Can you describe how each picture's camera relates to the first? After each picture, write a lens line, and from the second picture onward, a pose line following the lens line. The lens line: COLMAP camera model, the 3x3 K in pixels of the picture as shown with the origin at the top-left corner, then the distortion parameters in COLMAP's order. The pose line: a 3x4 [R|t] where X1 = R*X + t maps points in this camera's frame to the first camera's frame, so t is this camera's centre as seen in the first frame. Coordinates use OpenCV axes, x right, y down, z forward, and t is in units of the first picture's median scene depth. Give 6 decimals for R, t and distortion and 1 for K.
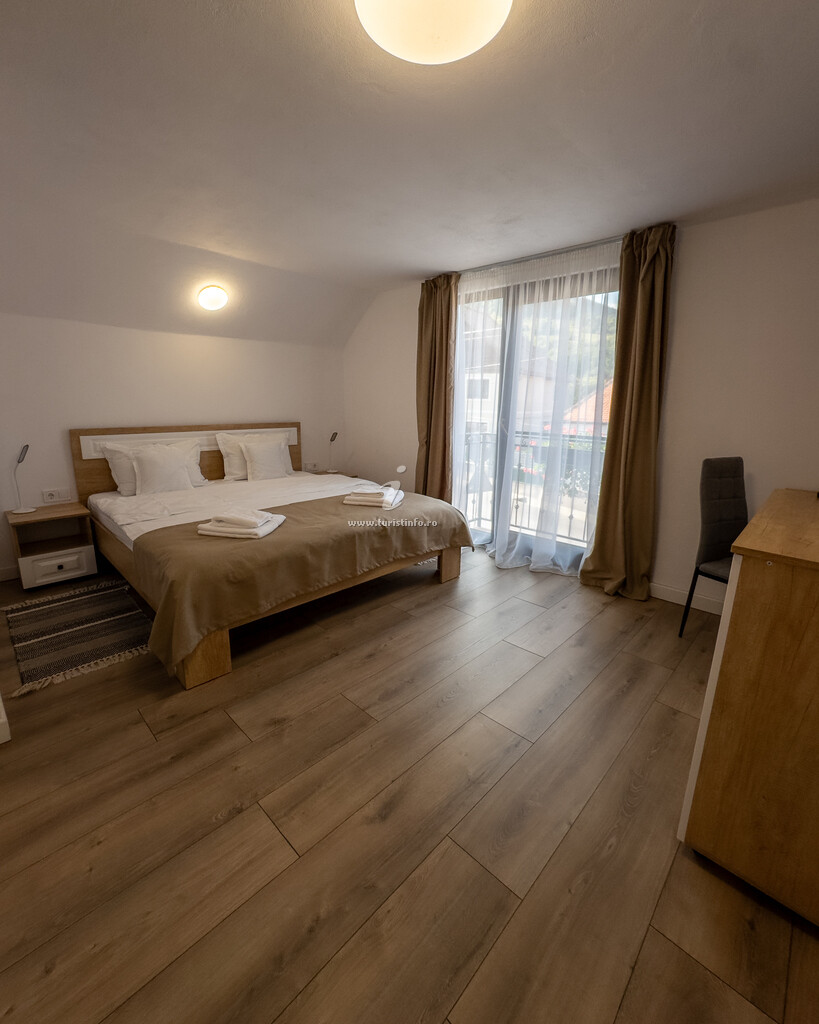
lens RADIAL K [[443.0, 0, 414.5], [0, 443.0, 511.1], [0, 0, 1]] dist [-0.024373, 0.005302]
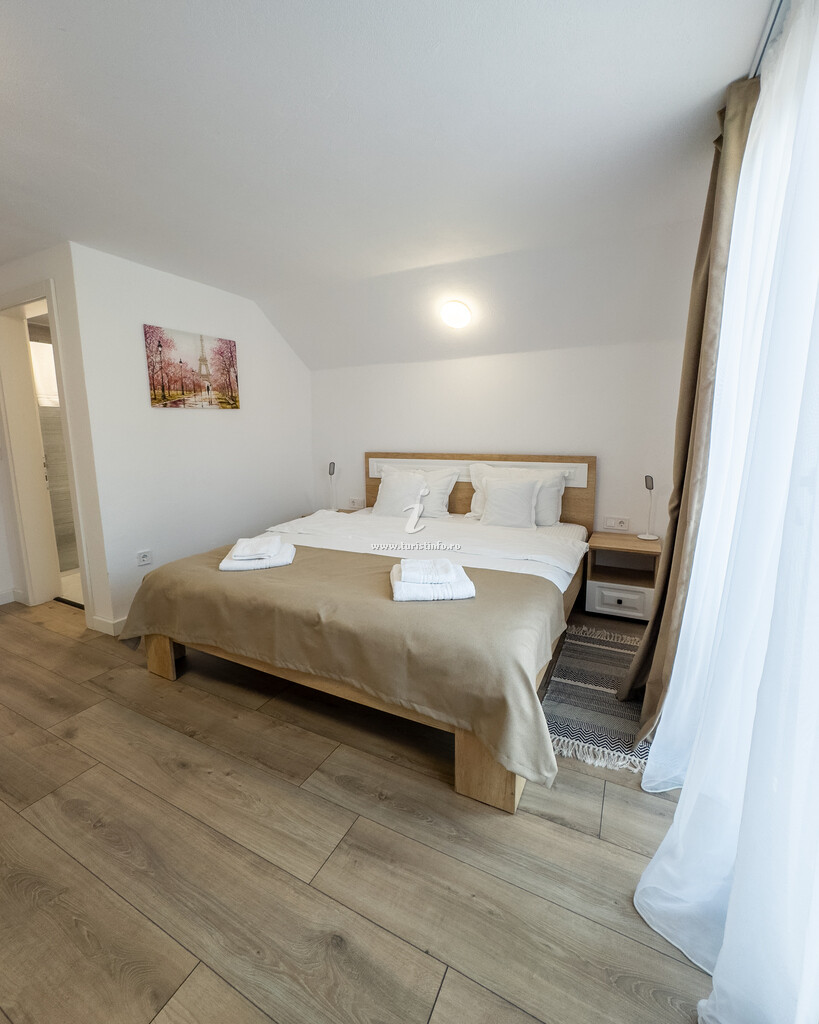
lens RADIAL K [[443.0, 0, 412.2], [0, 443.0, 506.9], [0, 0, 1]] dist [-0.024373, 0.005302]
pose [[0.289799, 0.146864, -0.945752, 0.526079], [-0.215091, 0.972873, 0.085167, -0.196566], [0.932605, 0.178741, 0.313527, 0.862396]]
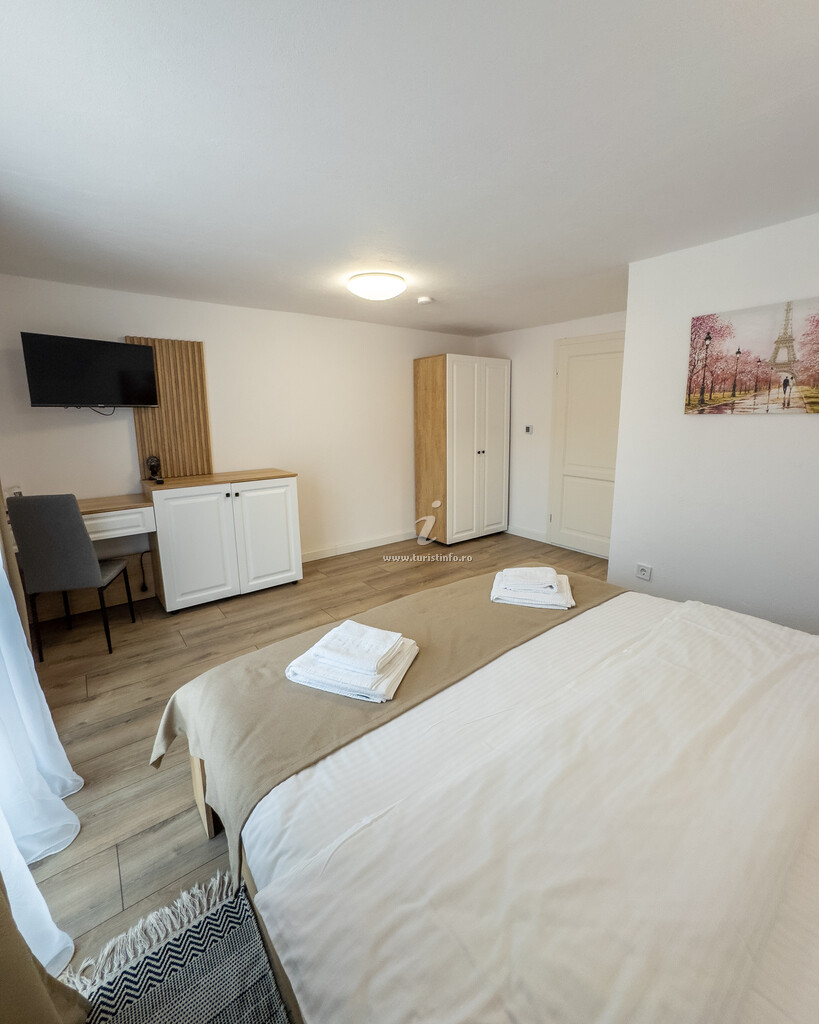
lens RADIAL K [[443.0, 0, 414.0], [0, 443.0, 512.2], [0, 0, 1]] dist [-0.024373, 0.005302]
pose [[-0.990303, -0.041853, 0.132467, -0.230829], [0.022164, 0.893726, 0.448065, -0.433884], [-0.137142, 0.446656, -0.884132, 1.511067]]
